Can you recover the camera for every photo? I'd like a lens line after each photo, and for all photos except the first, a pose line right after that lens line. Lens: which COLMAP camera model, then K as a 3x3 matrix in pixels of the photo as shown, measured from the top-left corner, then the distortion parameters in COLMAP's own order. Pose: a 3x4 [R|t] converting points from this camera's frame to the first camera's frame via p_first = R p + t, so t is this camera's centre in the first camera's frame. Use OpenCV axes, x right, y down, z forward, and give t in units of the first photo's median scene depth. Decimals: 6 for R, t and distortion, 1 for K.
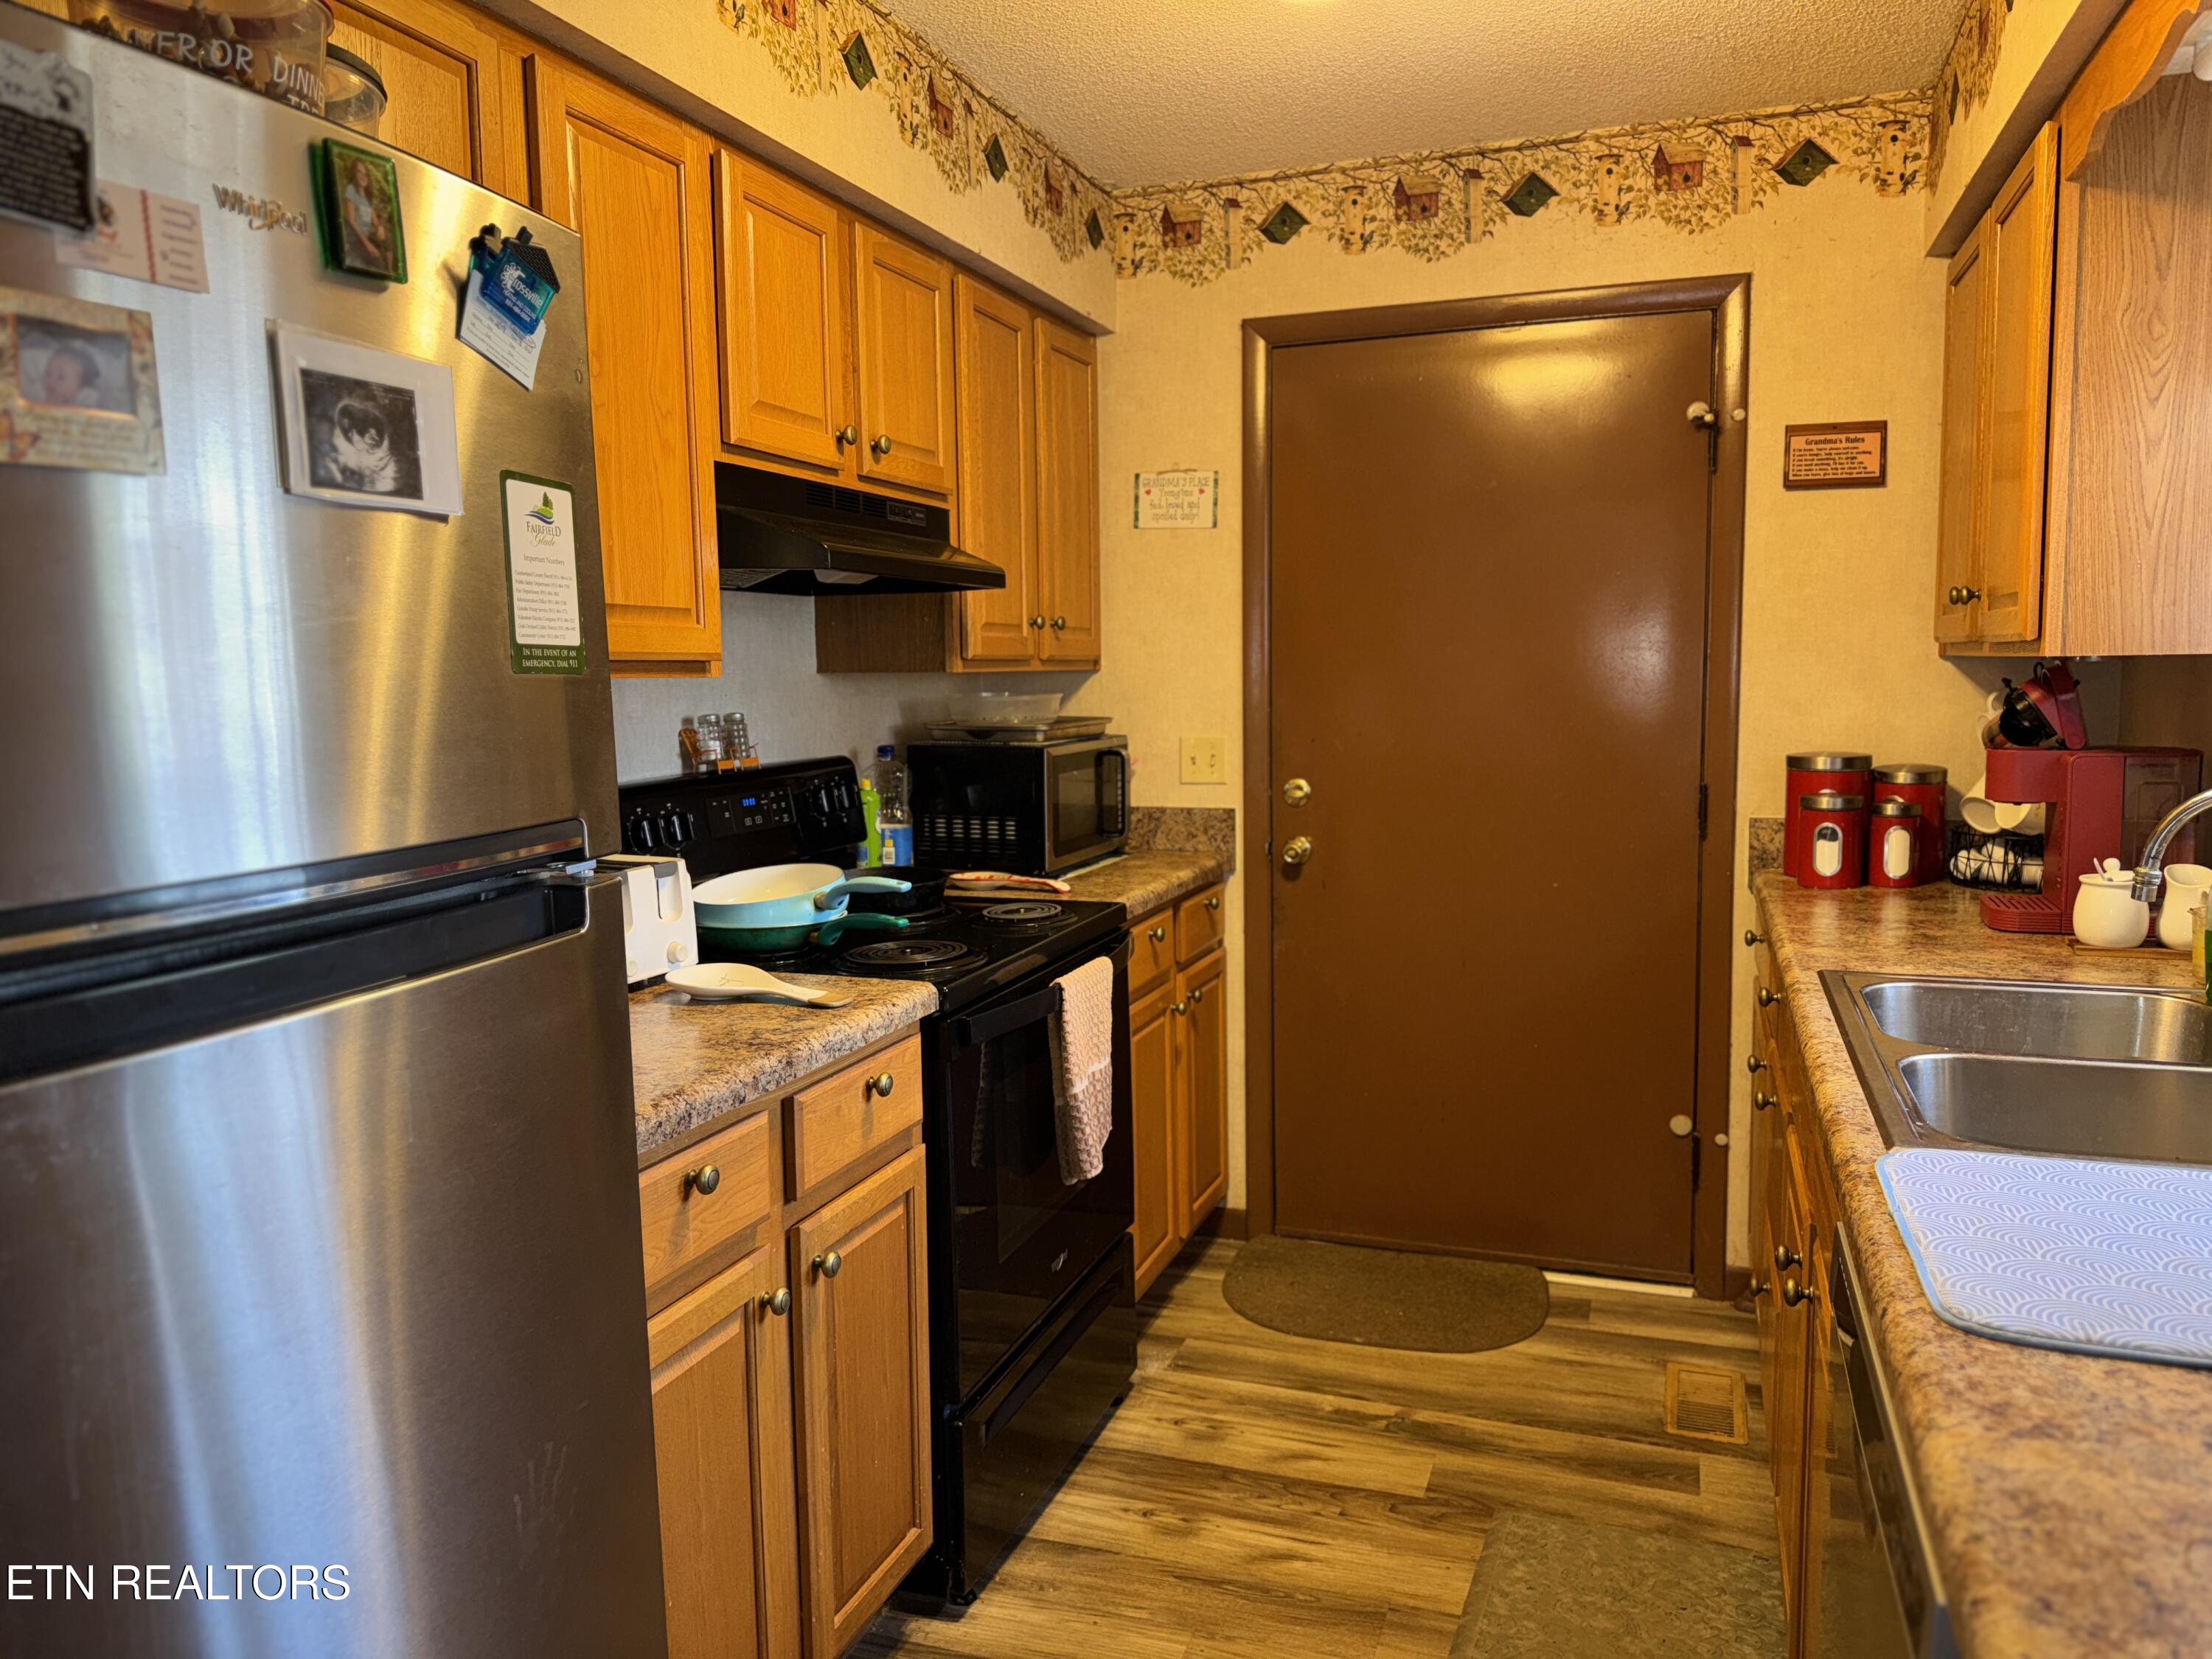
lens RADIAL K [[1555.5, 0, 1118.8], [0, 1555.5, 824.8], [0, 0, 1]] dist [0.001802, -0.007076]
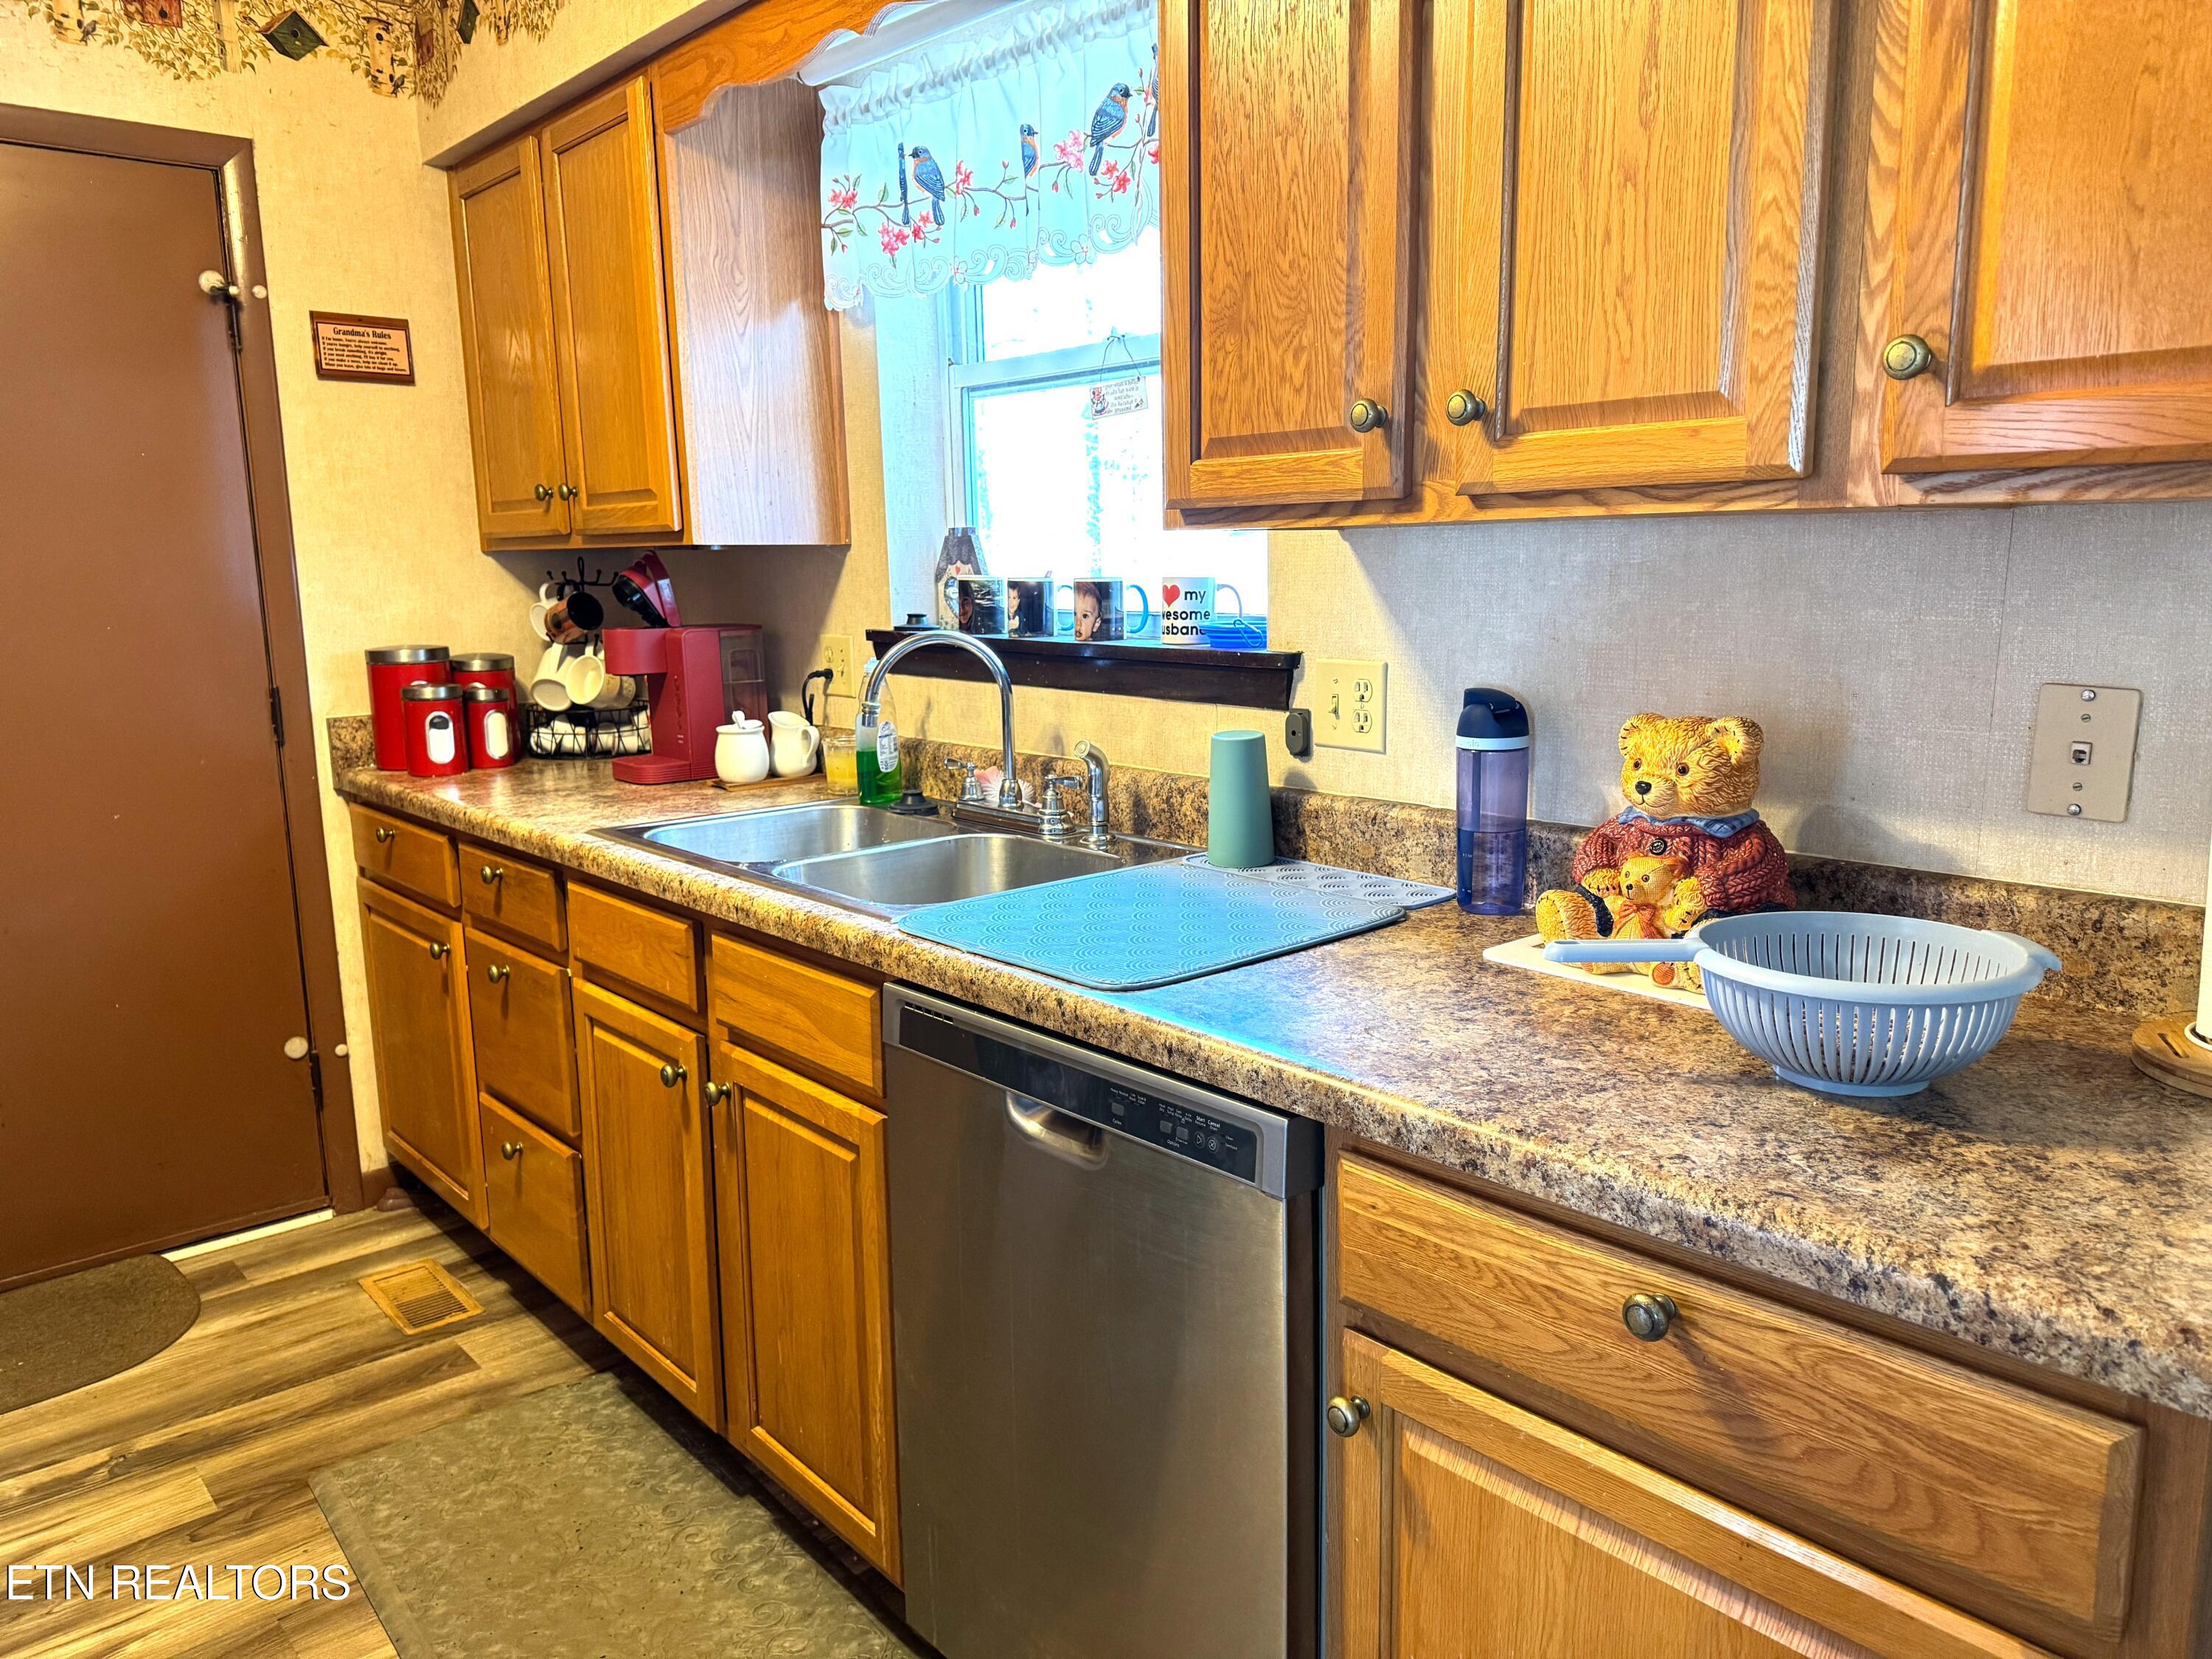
lens RADIAL K [[1555.5, 0, 1118.8], [0, 1555.5, 824.8], [0, 0, 1]] dist [0.001802, -0.007076]
pose [[0.478331, -0.142992, 0.866460, -0.224183], [0.100706, 0.989077, 0.107632, 0.007092], [-0.872386, 0.035774, 0.487506, 0.101671]]
